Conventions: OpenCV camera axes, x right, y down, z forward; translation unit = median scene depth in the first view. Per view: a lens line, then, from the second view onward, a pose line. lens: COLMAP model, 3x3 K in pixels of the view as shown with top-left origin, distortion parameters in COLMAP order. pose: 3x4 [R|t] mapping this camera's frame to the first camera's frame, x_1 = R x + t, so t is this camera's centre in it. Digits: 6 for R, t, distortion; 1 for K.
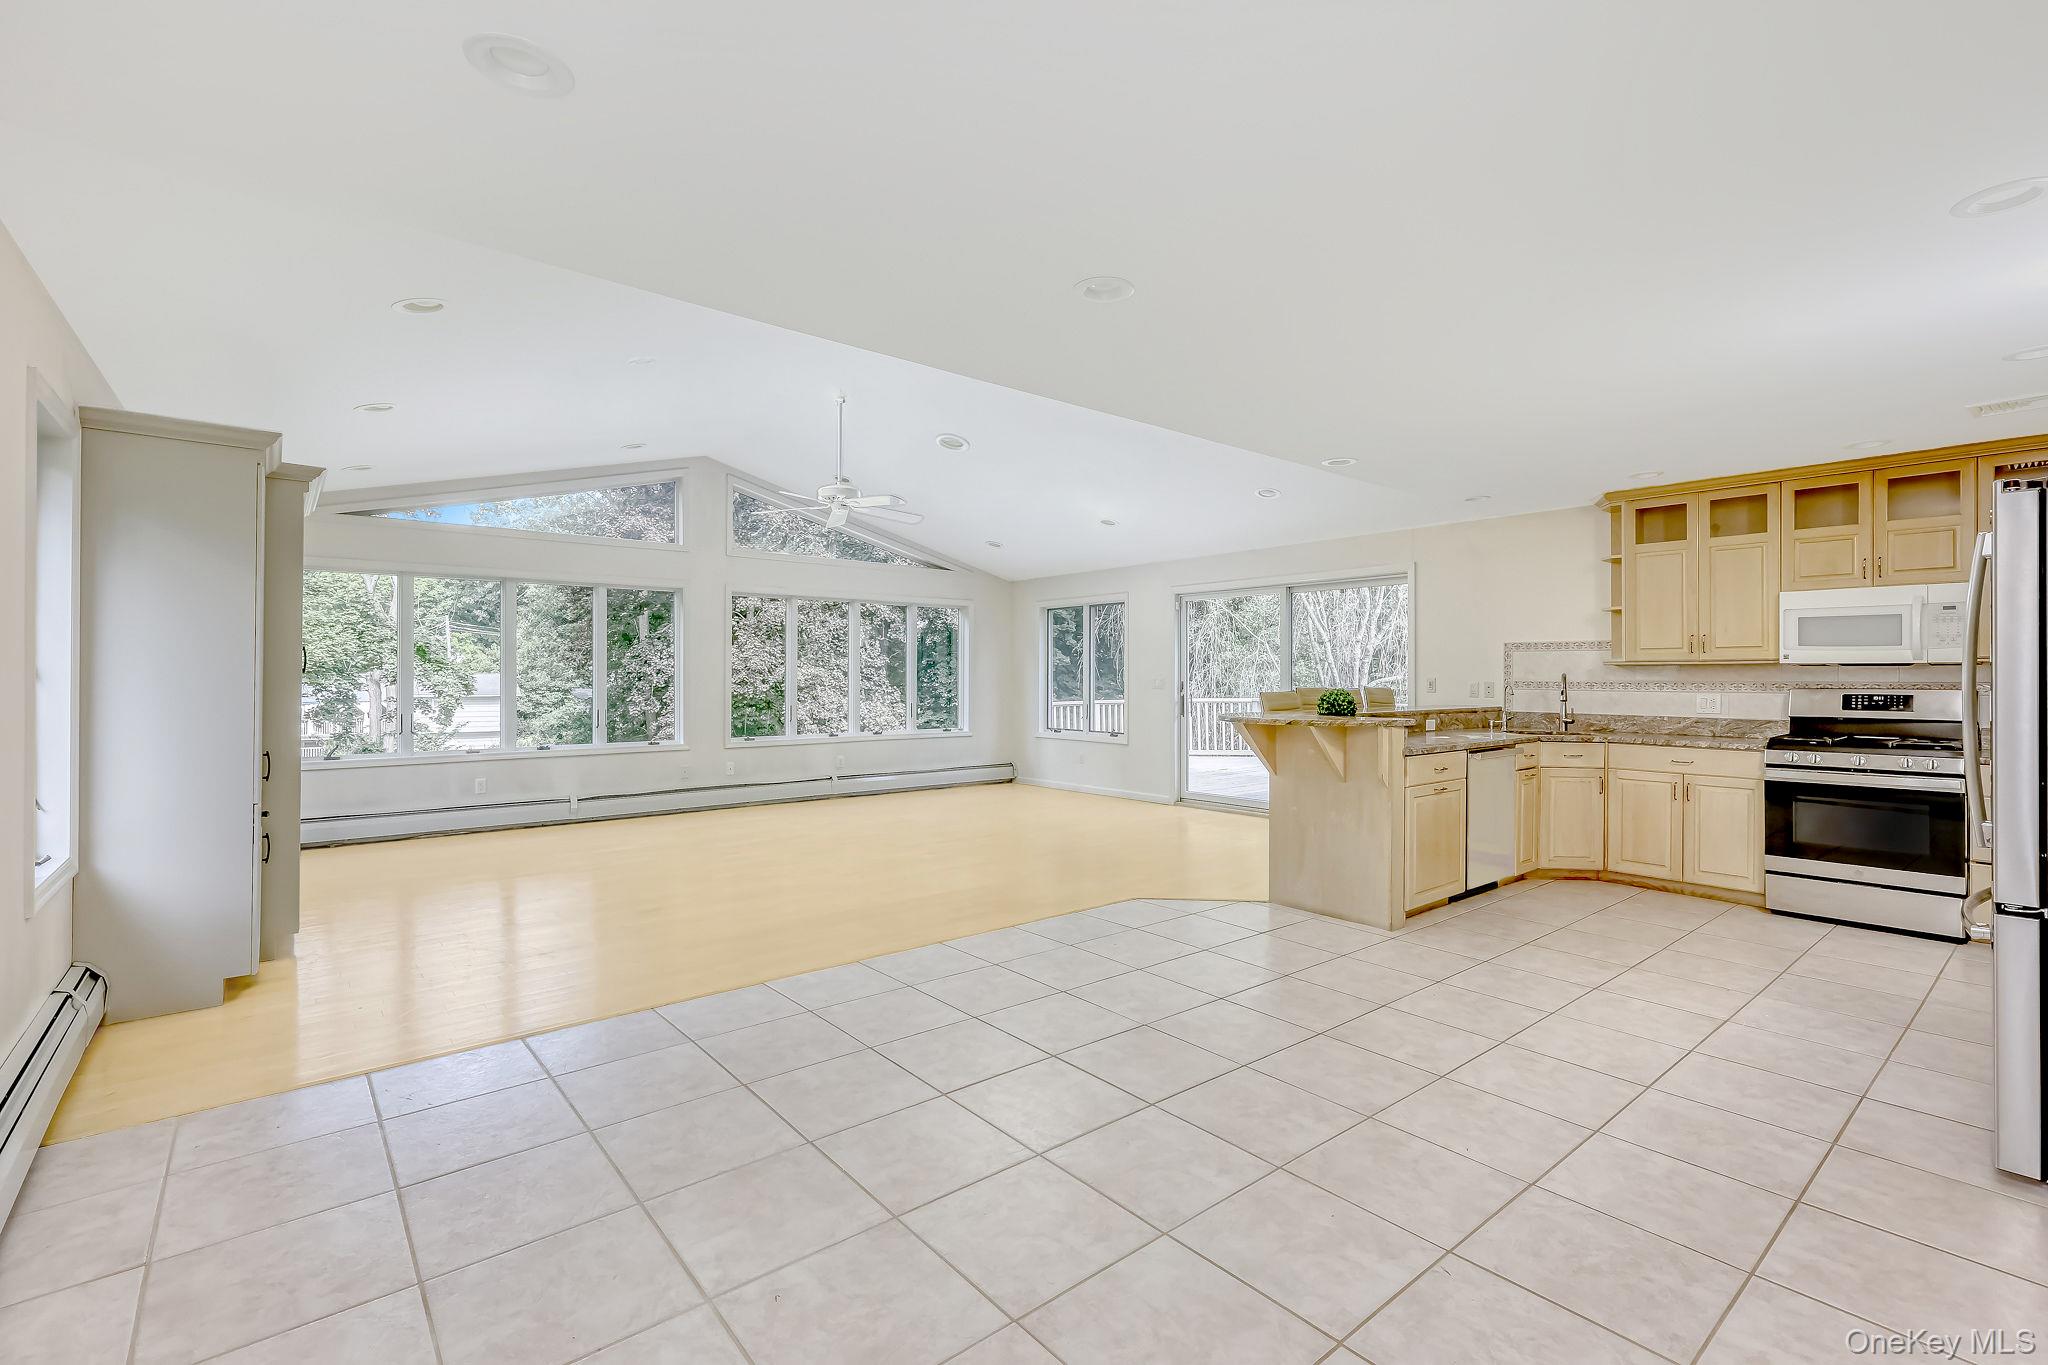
lens RADIAL K [[907.2, 0, 1033.3], [0, 907.2, 674.1], [0, 0, 1]] dist [-0.001700, -0.000194]
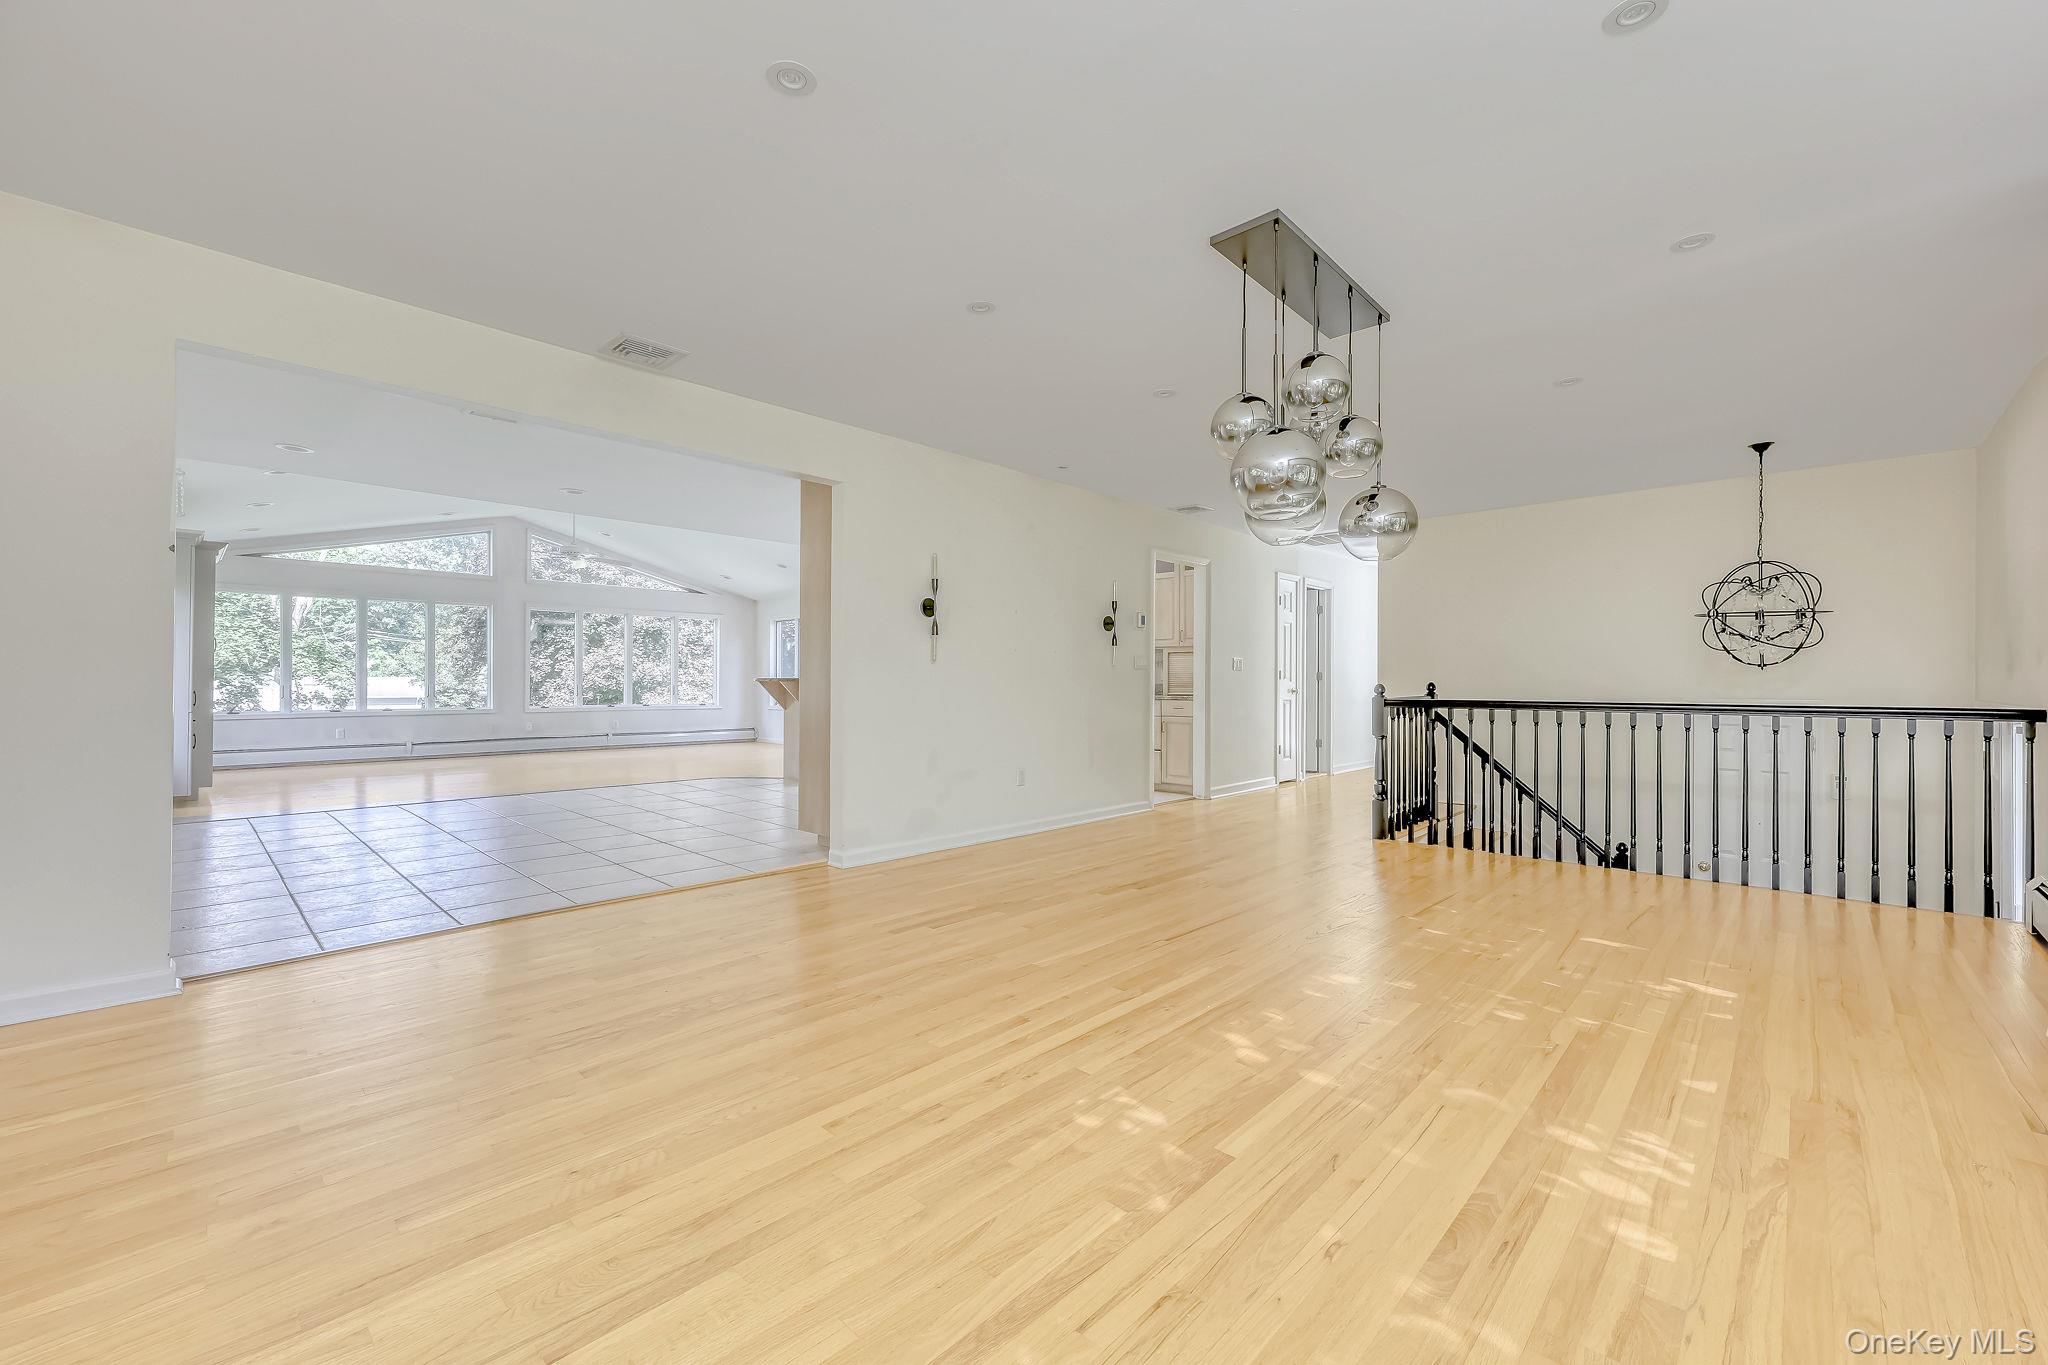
lens RADIAL K [[830.2, 0, 1021.9], [0, 830.2, 689.2], [0, 0, 1]] dist [-0.003717, -0.000511]
pose [[0.995010, -0.001858, 0.099754, 0.517569], [0.000739, 0.999936, 0.011257, 0.045965], [-0.099769, -0.011127, 0.994948, -0.659666]]
